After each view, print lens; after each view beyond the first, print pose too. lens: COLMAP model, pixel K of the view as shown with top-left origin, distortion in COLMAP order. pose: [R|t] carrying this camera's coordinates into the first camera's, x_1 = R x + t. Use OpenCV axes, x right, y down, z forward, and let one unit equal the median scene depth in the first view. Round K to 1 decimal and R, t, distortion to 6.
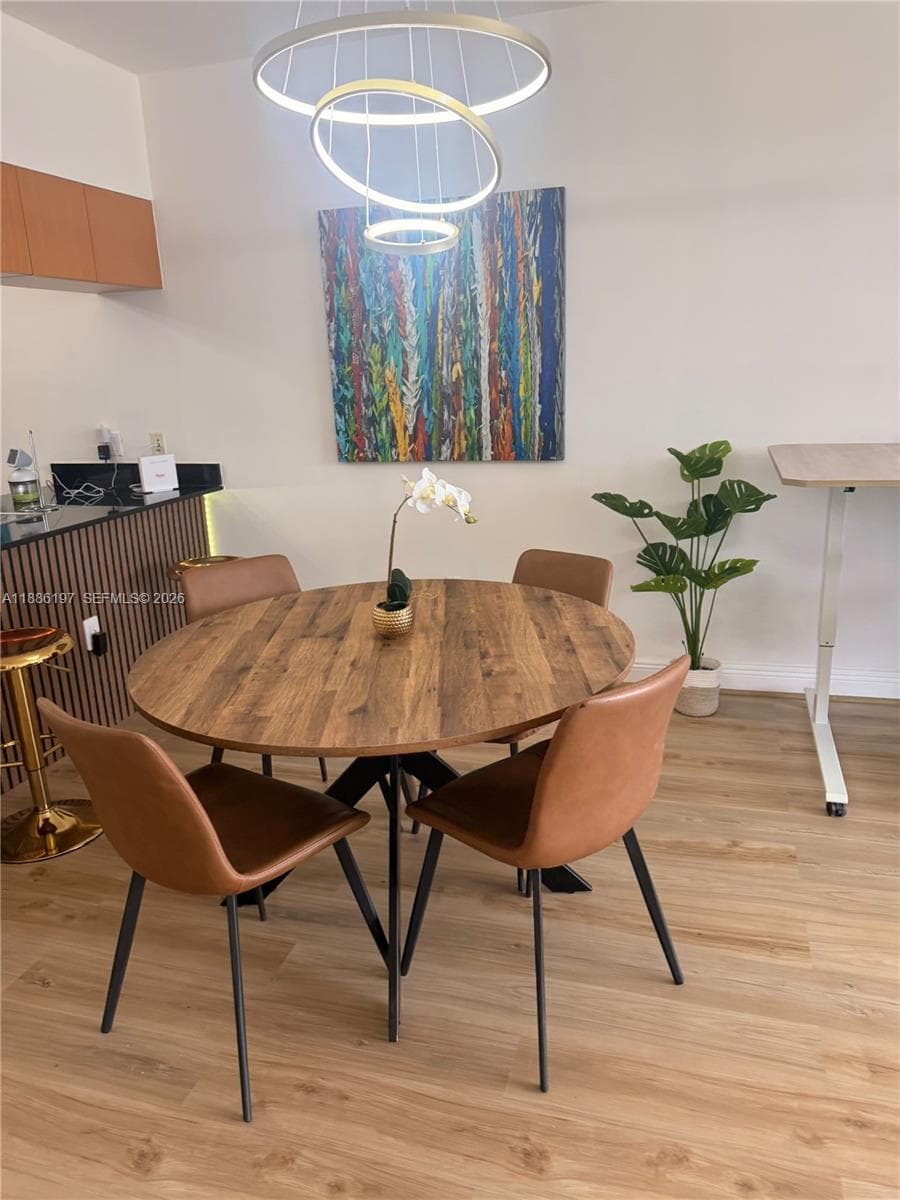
lens RADIAL K [[840.4, 0, 455.5], [0, 840.4, 606.9], [0, 0, 1]] dist [0.108676, -0.154990]
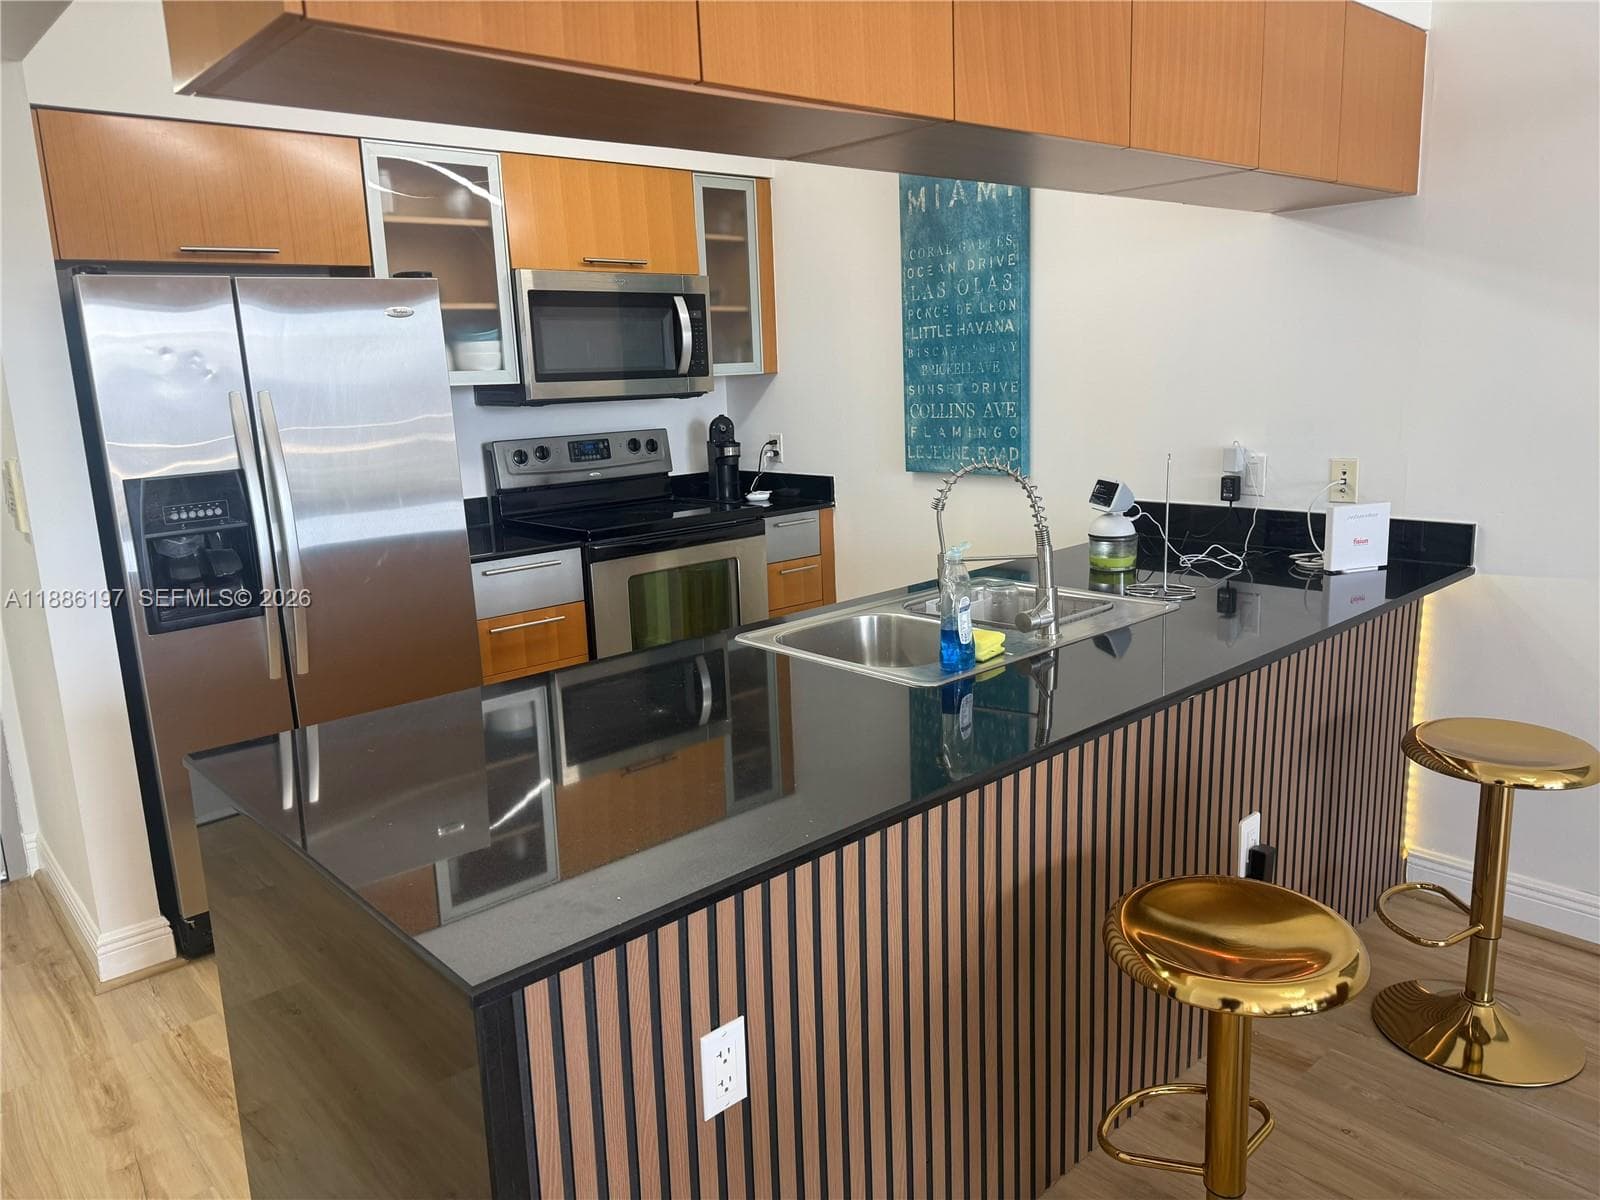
lens RADIAL K [[1115.0, 0, 796.6], [0, 1115.0, 592.2], [0, 0, 1]] dist [0.100561, -0.126976]
pose [[0.854002, 0.107984, -0.508940, -0.335054], [-0.136017, 0.990542, -0.018069, -0.073886], [0.502175, 0.084655, 0.860612, 0.261129]]
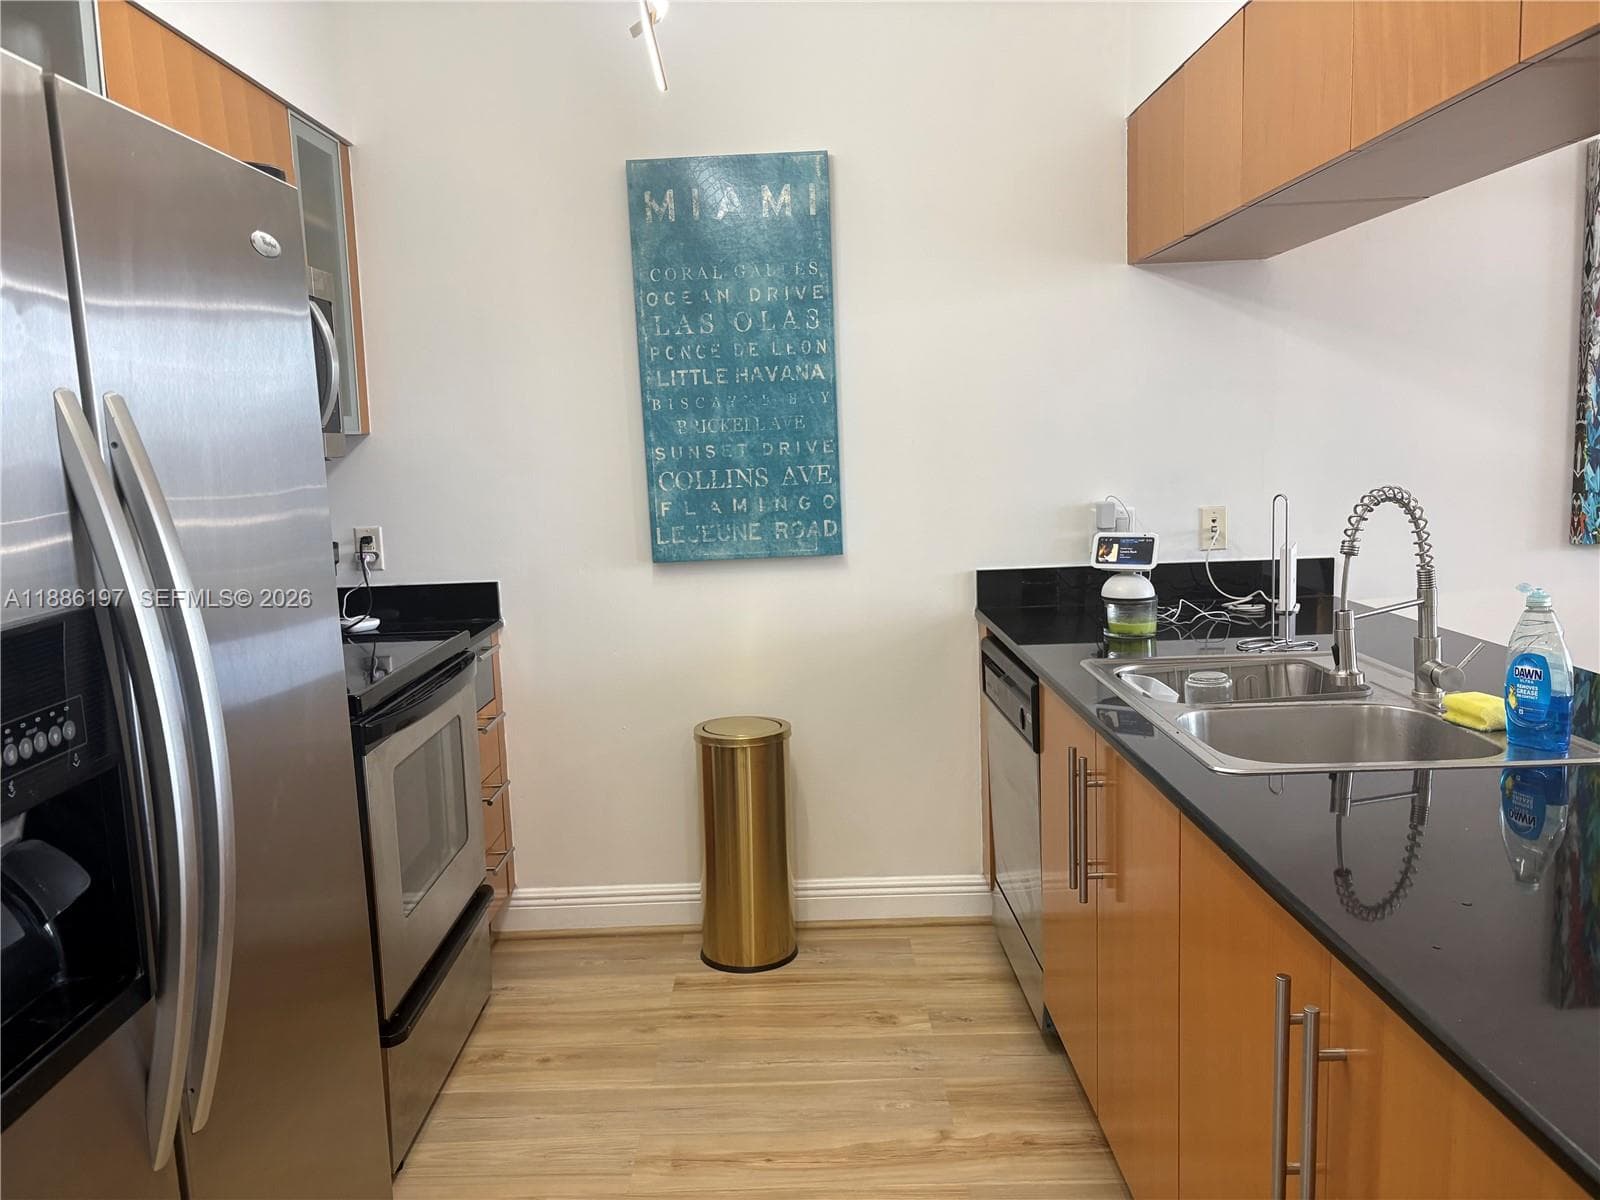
lens RADIAL K [[1234.8, 0, 796.5], [0, 1234.8, 600.9], [0, 0, 1]] dist [0.140103, -0.223164]
pose [[0.955391, -0.035153, 0.293243, -1.048654], [0.080983, 0.986017, -0.145643, -0.058029], [-0.284023, 0.162894, 0.944879, 0.389145]]
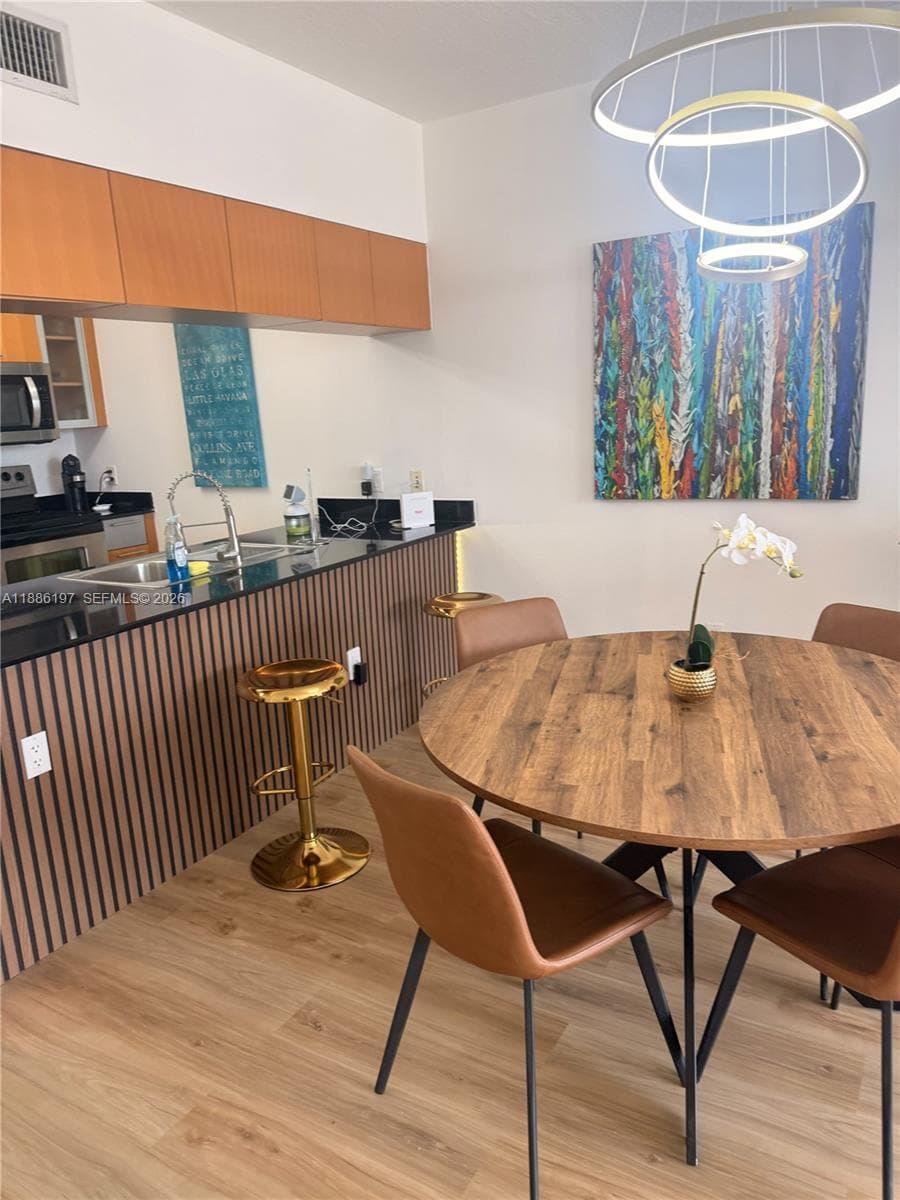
lens RADIAL K [[840.4, 0, 455.5], [0, 840.4, 606.9], [0, 0, 1]] dist [0.108676, -0.154990]
pose [[0.970912, 0.042777, -0.235585, -0.069374], [-0.050462, 0.998369, -0.026690, -0.016887], [0.234059, 0.037802, 0.971487, 0.033771]]
